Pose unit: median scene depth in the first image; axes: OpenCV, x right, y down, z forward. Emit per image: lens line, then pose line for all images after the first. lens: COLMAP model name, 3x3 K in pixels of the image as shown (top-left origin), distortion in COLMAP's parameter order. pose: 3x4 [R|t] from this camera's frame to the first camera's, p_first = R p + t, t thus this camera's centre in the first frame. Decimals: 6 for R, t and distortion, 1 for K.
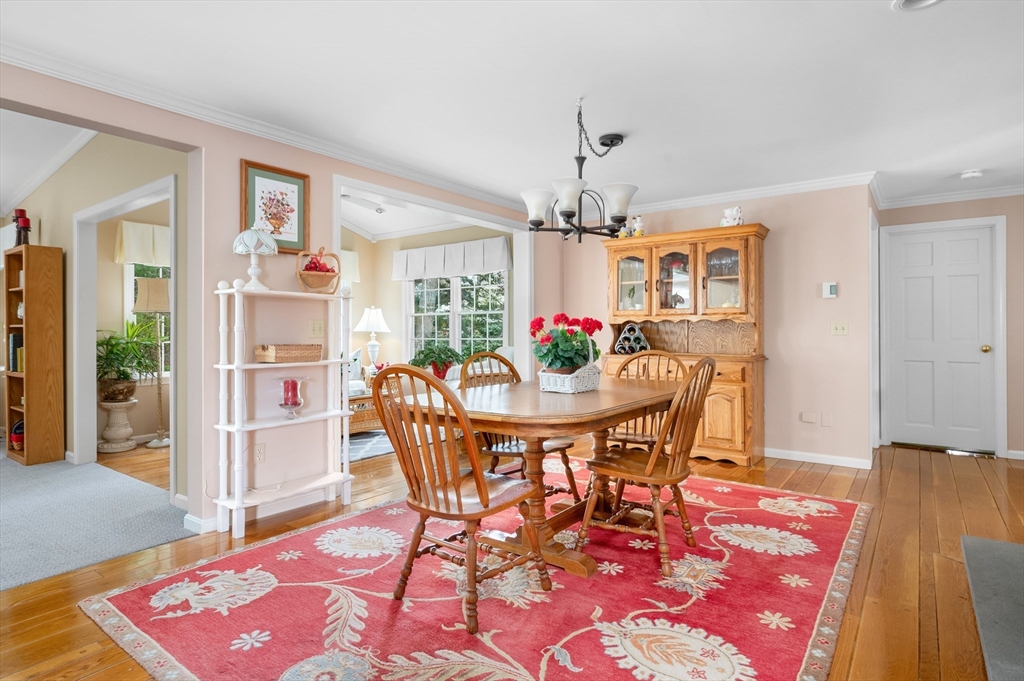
lens RADIAL K [[549.9, 0, 512.8], [0, 549.9, 330.3], [0, 0, 1]] dist [-0.001154, 0.001212]
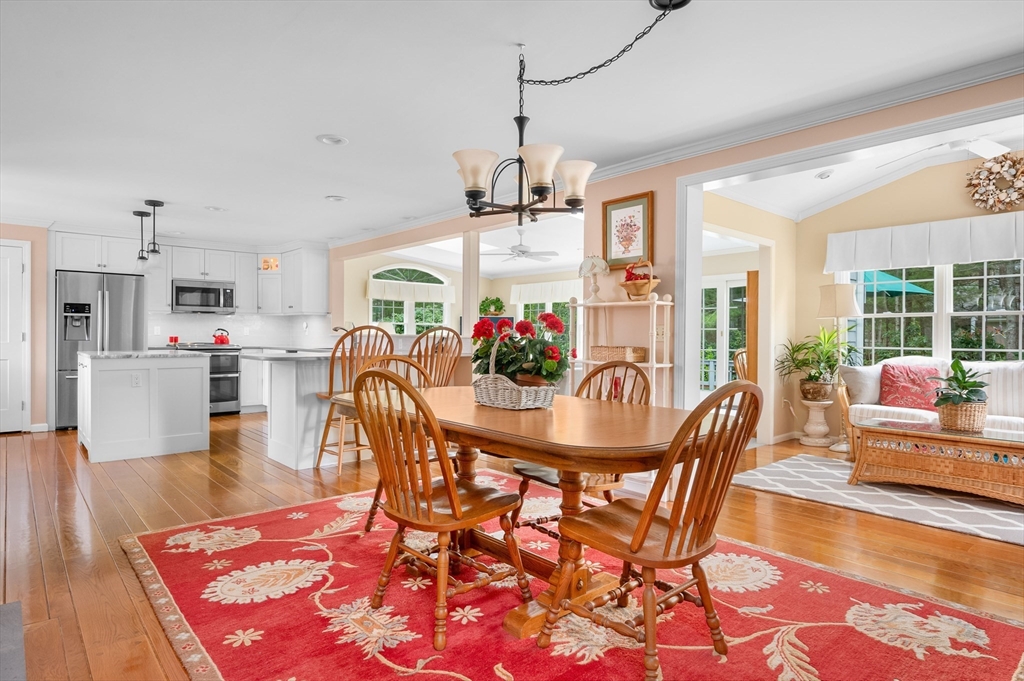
lens RADIAL K [[573.8, 0, 509.7], [0, 573.8, 338.1], [0, 0, 1]] dist [0.000738, 0.000745]
pose [[-0.210794, 0.006990, -0.977505, 0.792043], [-0.005784, 0.999948, 0.008398, -0.001628], [0.977513, 0.007424, -0.210743, 0.971366]]
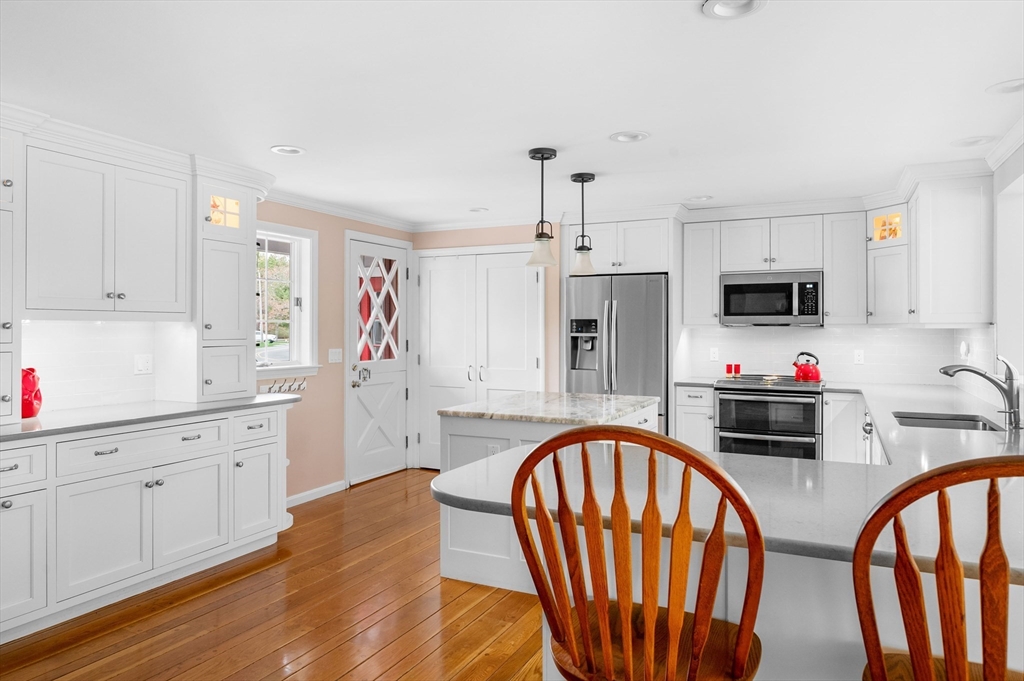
lens RADIAL K [[682.9, 0, 521.8], [0, 682.9, 334.4], [0, 0, 1]] dist [0.000033, 0.001345]
pose [[-0.981376, 0.003052, -0.192075, -0.286360], [0.000979, 0.999940, 0.010886, -0.073018], [0.192096, 0.010496, -0.981320, 0.764304]]
